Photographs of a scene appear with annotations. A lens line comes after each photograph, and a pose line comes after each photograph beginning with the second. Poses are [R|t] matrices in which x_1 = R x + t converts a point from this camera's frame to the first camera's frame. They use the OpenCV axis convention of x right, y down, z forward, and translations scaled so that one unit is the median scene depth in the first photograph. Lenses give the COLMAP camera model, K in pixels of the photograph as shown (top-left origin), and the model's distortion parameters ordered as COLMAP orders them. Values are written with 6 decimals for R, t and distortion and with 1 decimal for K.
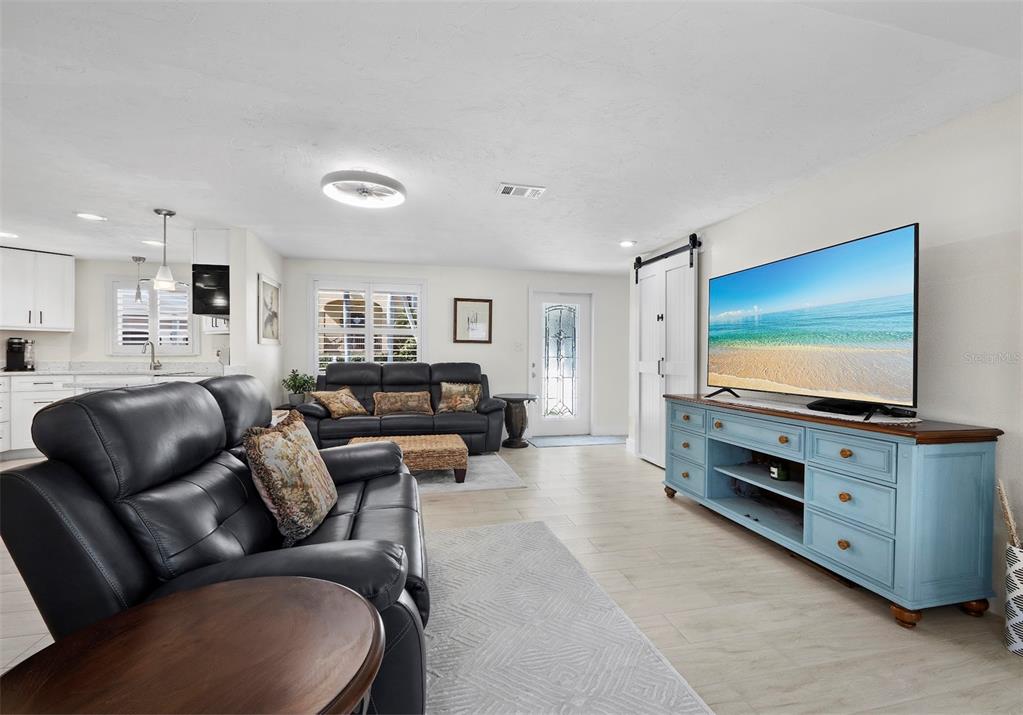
lens RADIAL K [[430.4, 0, 511.7], [0, 430.4, 363.8], [0, 0, 1]] dist [-0.002410, -0.000225]
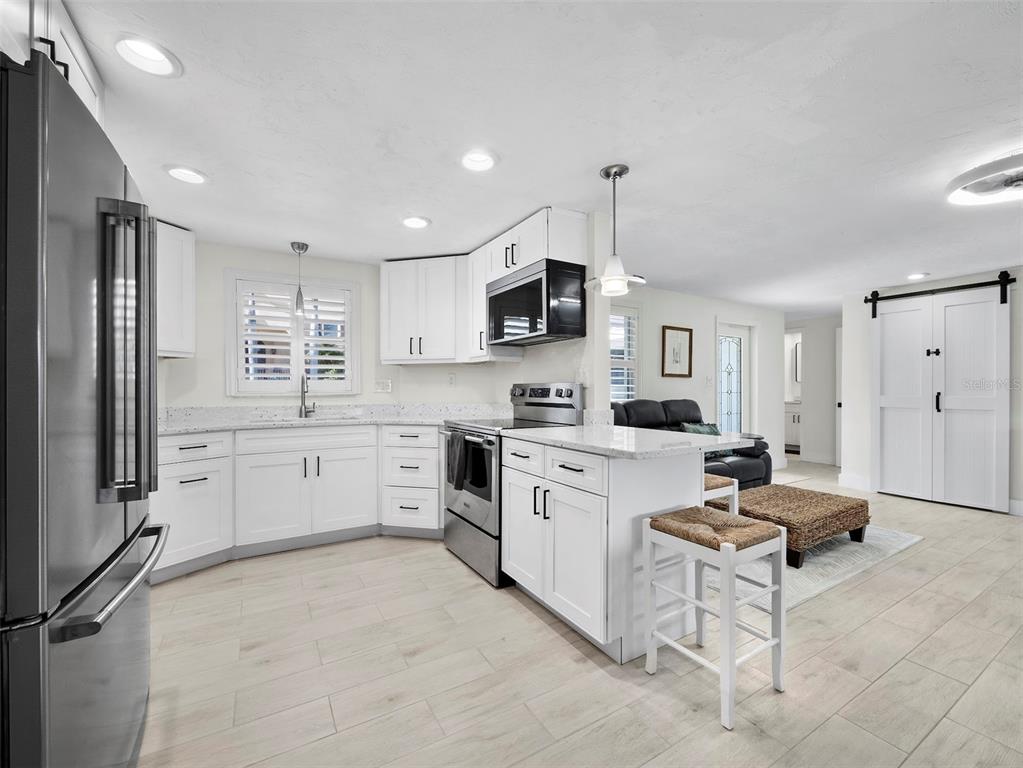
lens RADIAL K [[432.1, 0, 514.3], [0, 432.1, 390.7], [0, 0, 1]] dist [-0.003220, -0.000255]
pose [[0.955532, -0.008573, 0.294764, -0.775534], [0.013503, 0.999801, -0.014694, -0.013773], [-0.294579, 0.018021, 0.955457, 0.288423]]
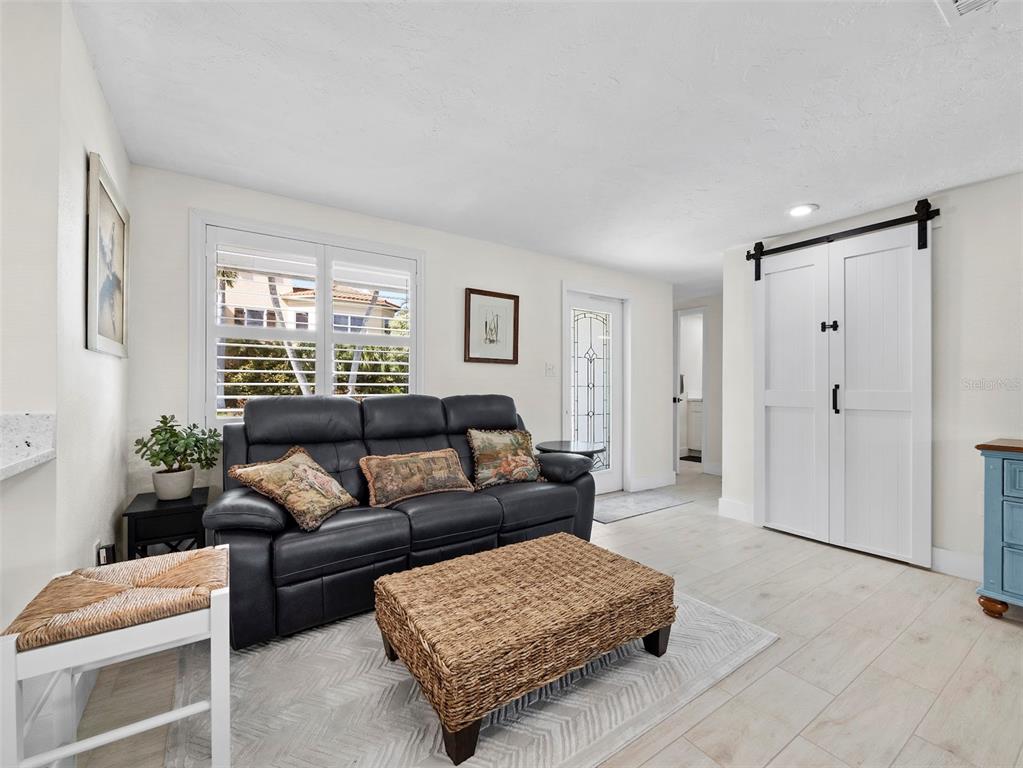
lens RADIAL K [[437.3, 0, 511.5], [0, 437.3, 384.0], [0, 0, 1]] dist [-0.003441, -0.000071]
pose [[0.938623, -0.002975, 0.344933, -0.325763], [0.011130, 0.999703, -0.021665, -0.004638], [-0.344766, 0.024174, 0.938377, 0.458387]]
